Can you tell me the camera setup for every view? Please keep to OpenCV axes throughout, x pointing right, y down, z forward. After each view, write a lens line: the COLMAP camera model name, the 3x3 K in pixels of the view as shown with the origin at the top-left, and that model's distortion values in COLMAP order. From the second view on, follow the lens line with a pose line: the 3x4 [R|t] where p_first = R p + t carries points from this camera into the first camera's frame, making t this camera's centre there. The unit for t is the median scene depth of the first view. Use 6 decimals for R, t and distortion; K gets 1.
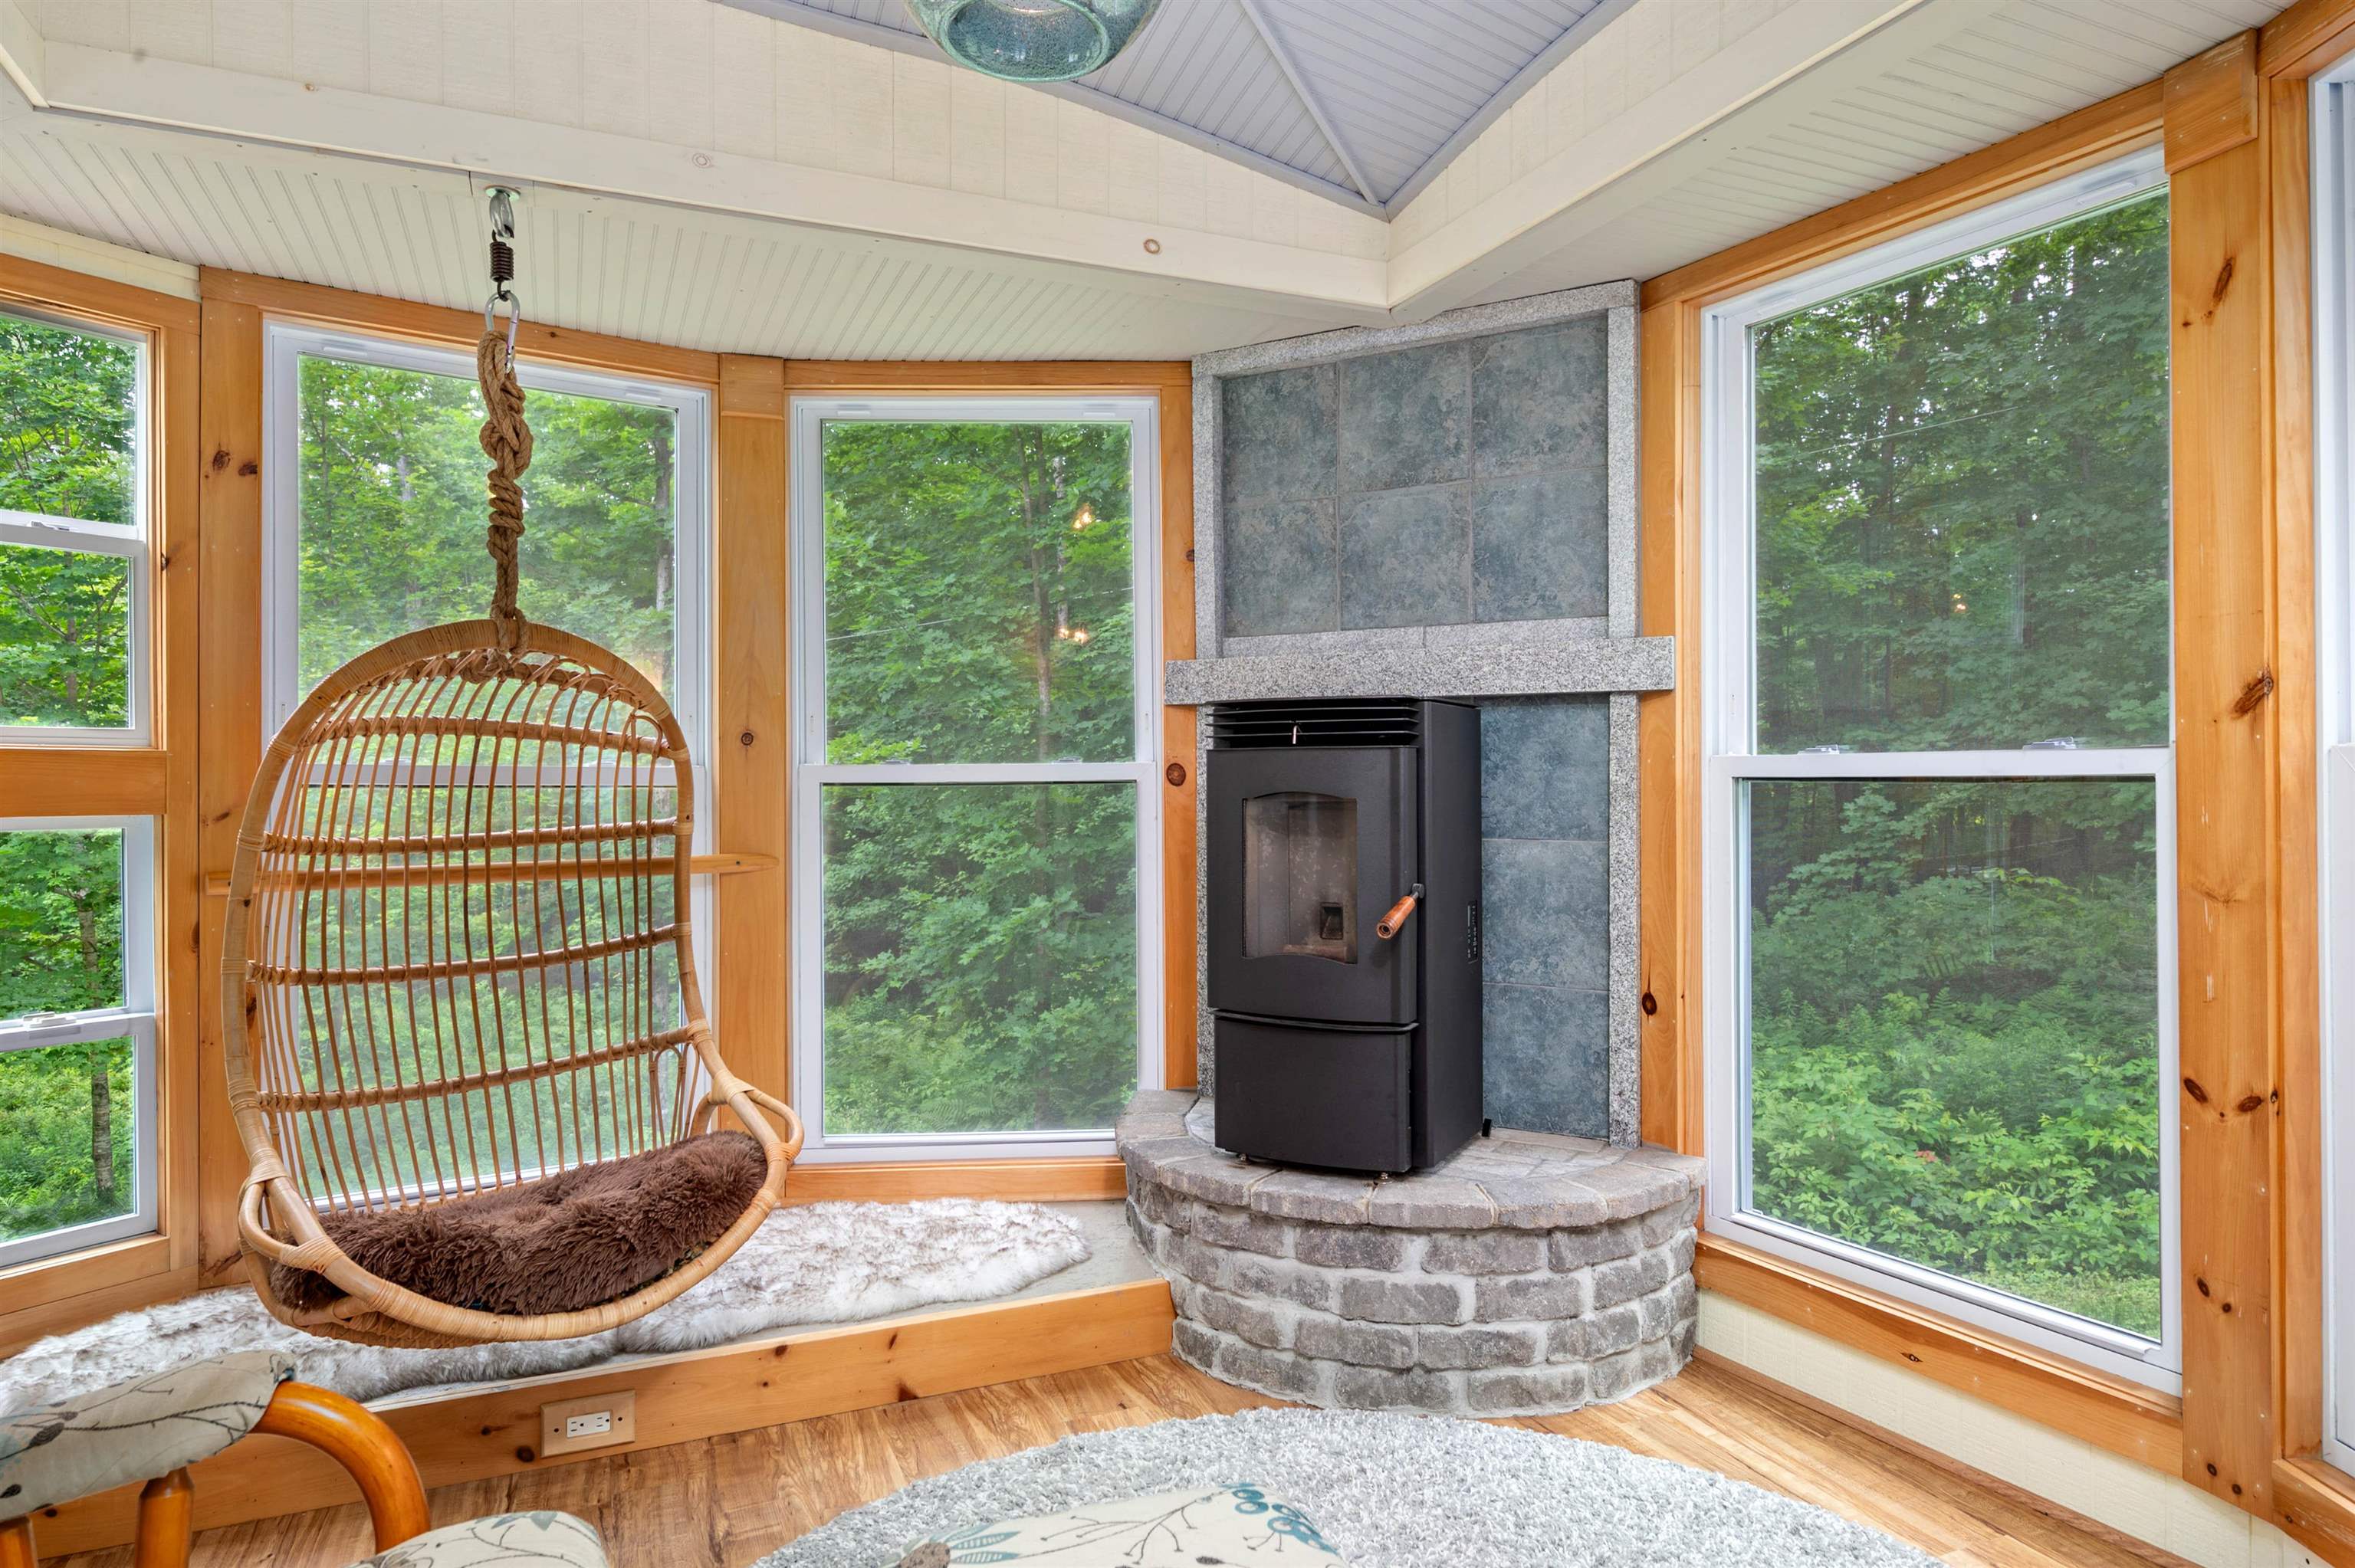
lens RADIAL K [[1420.4, 0, 1182.0], [0, 1420.4, 778.6], [0, 0, 1]] dist [-0.002473, 0.000352]
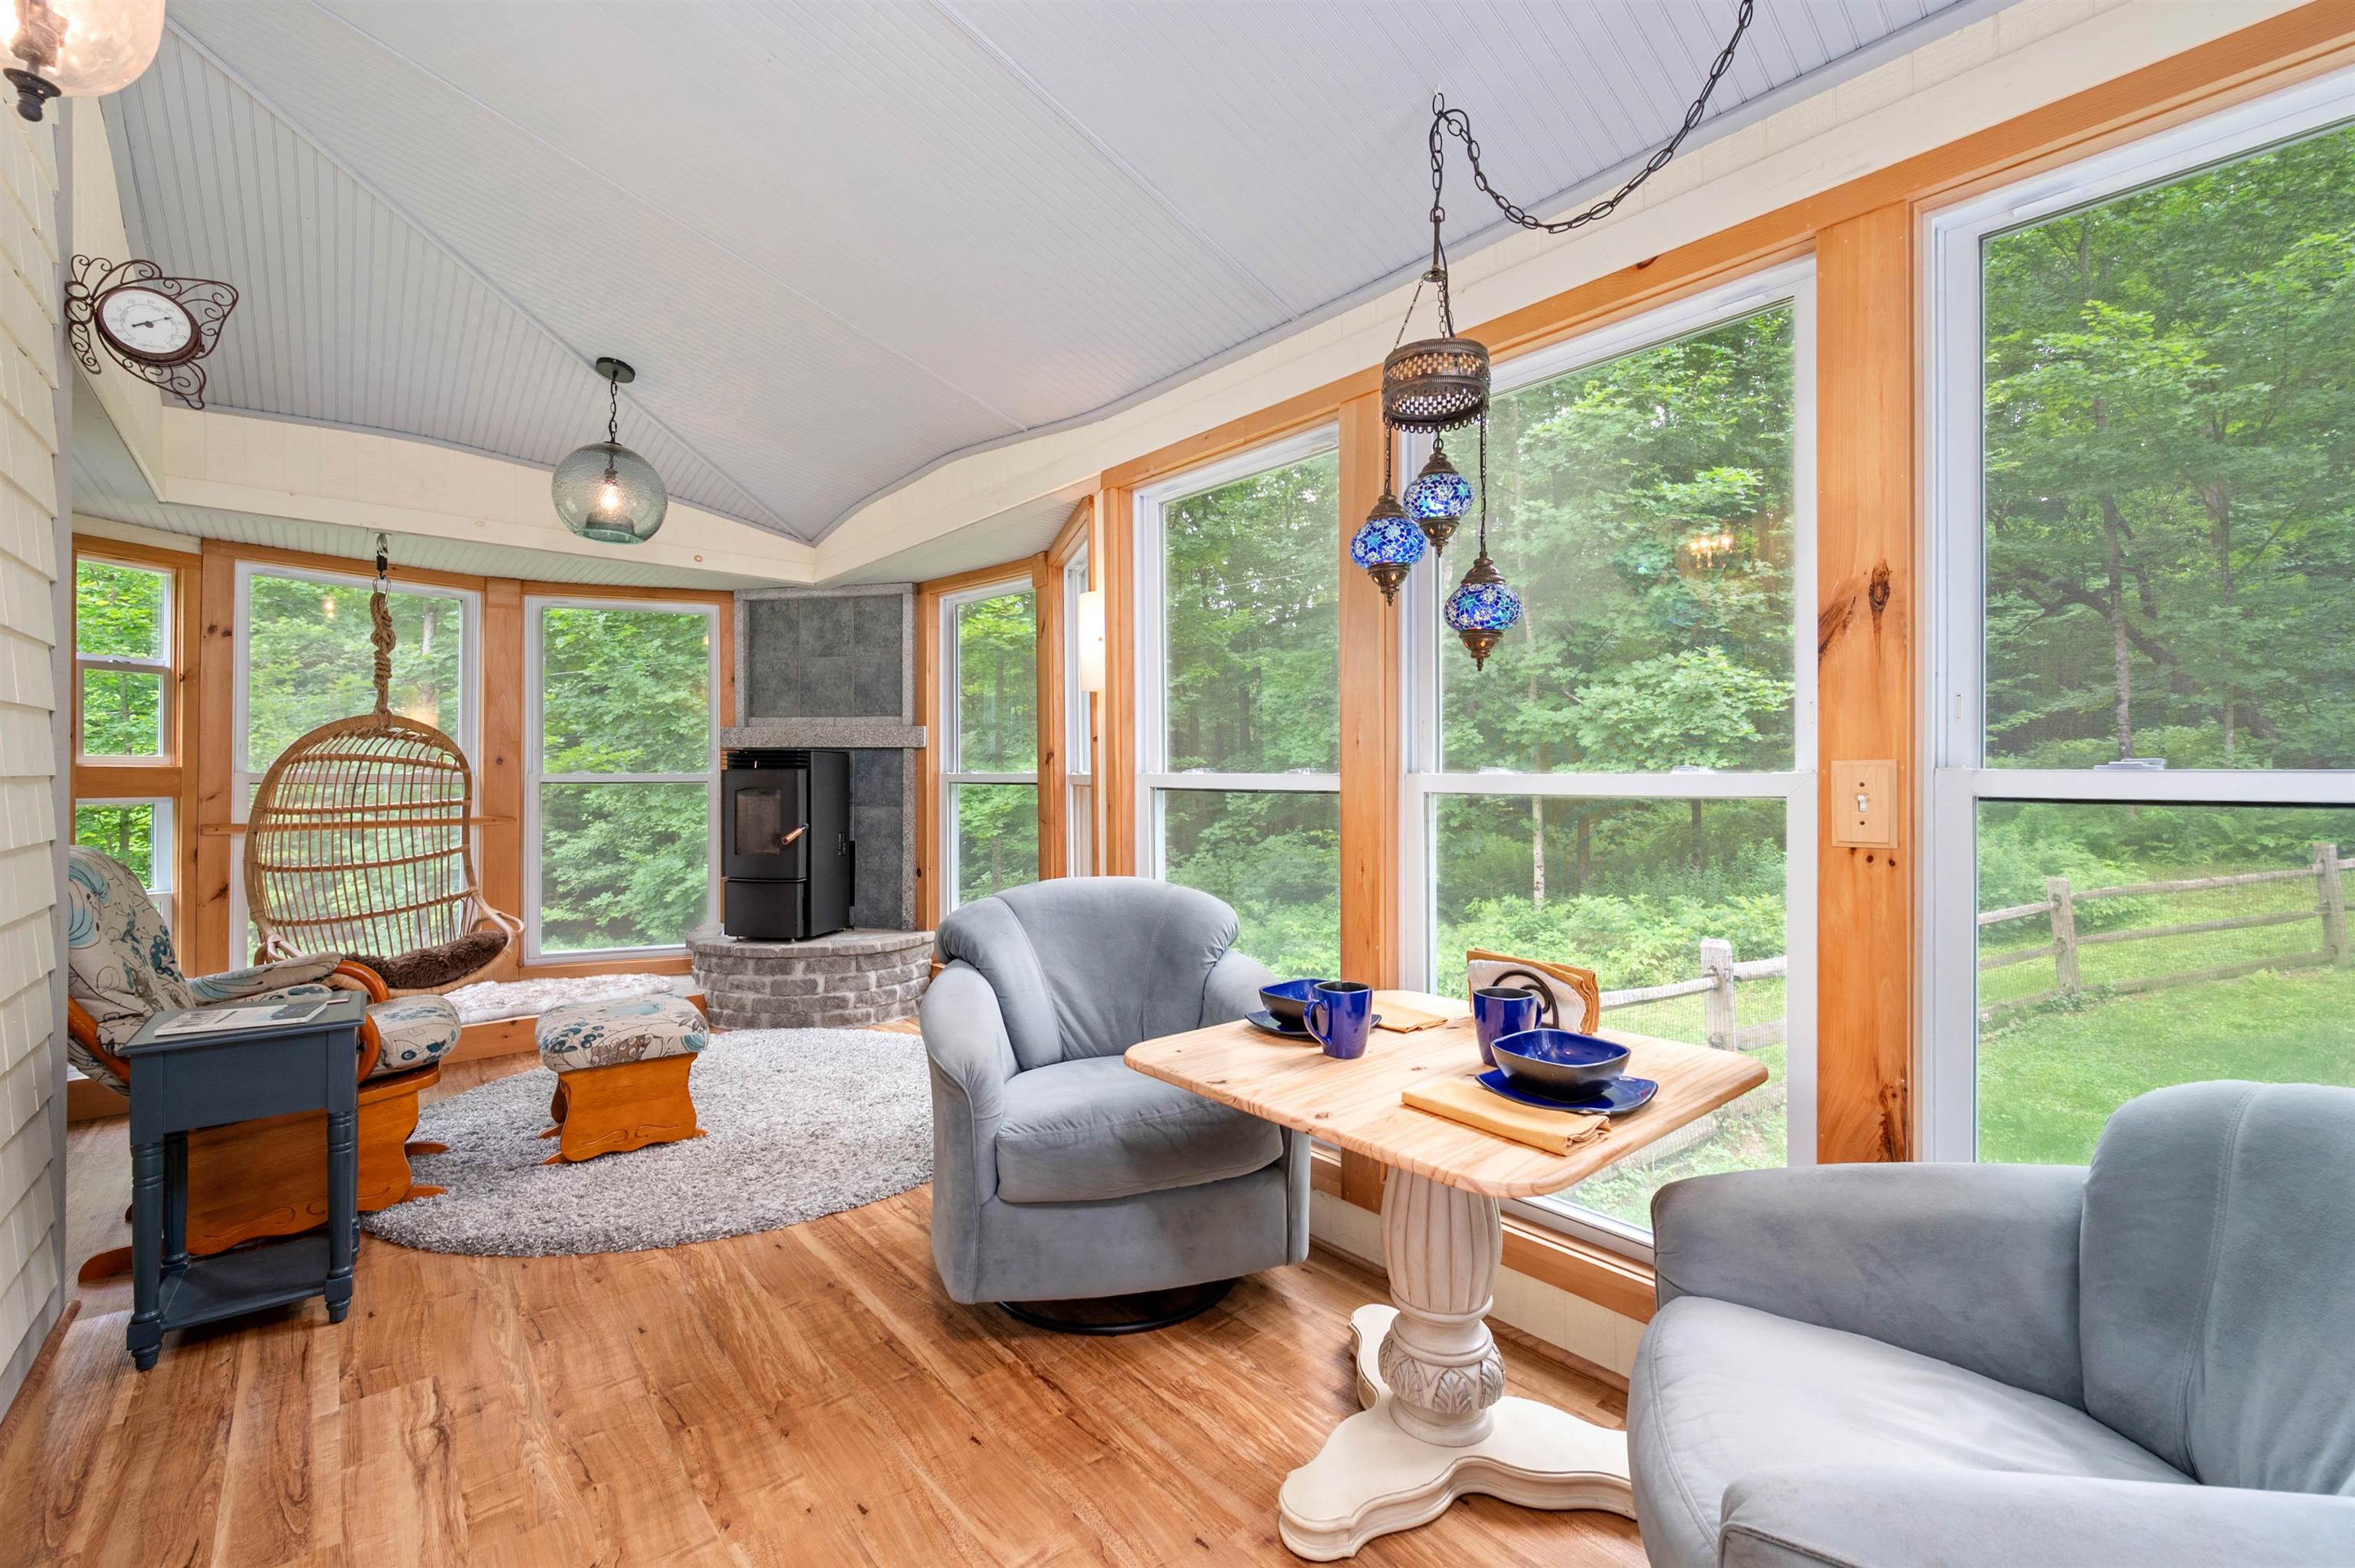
lens RADIAL K [[988.0, 0, 1175.6], [0, 988.0, 774.8], [0, 0, 1]] dist [0.001535, 0.000322]
pose [[0.954572, 0.006292, 0.297915, 0.240949], [-0.005680, 0.999980, -0.002919, -0.010630], [-0.297927, 0.001094, 0.954588, -0.787020]]
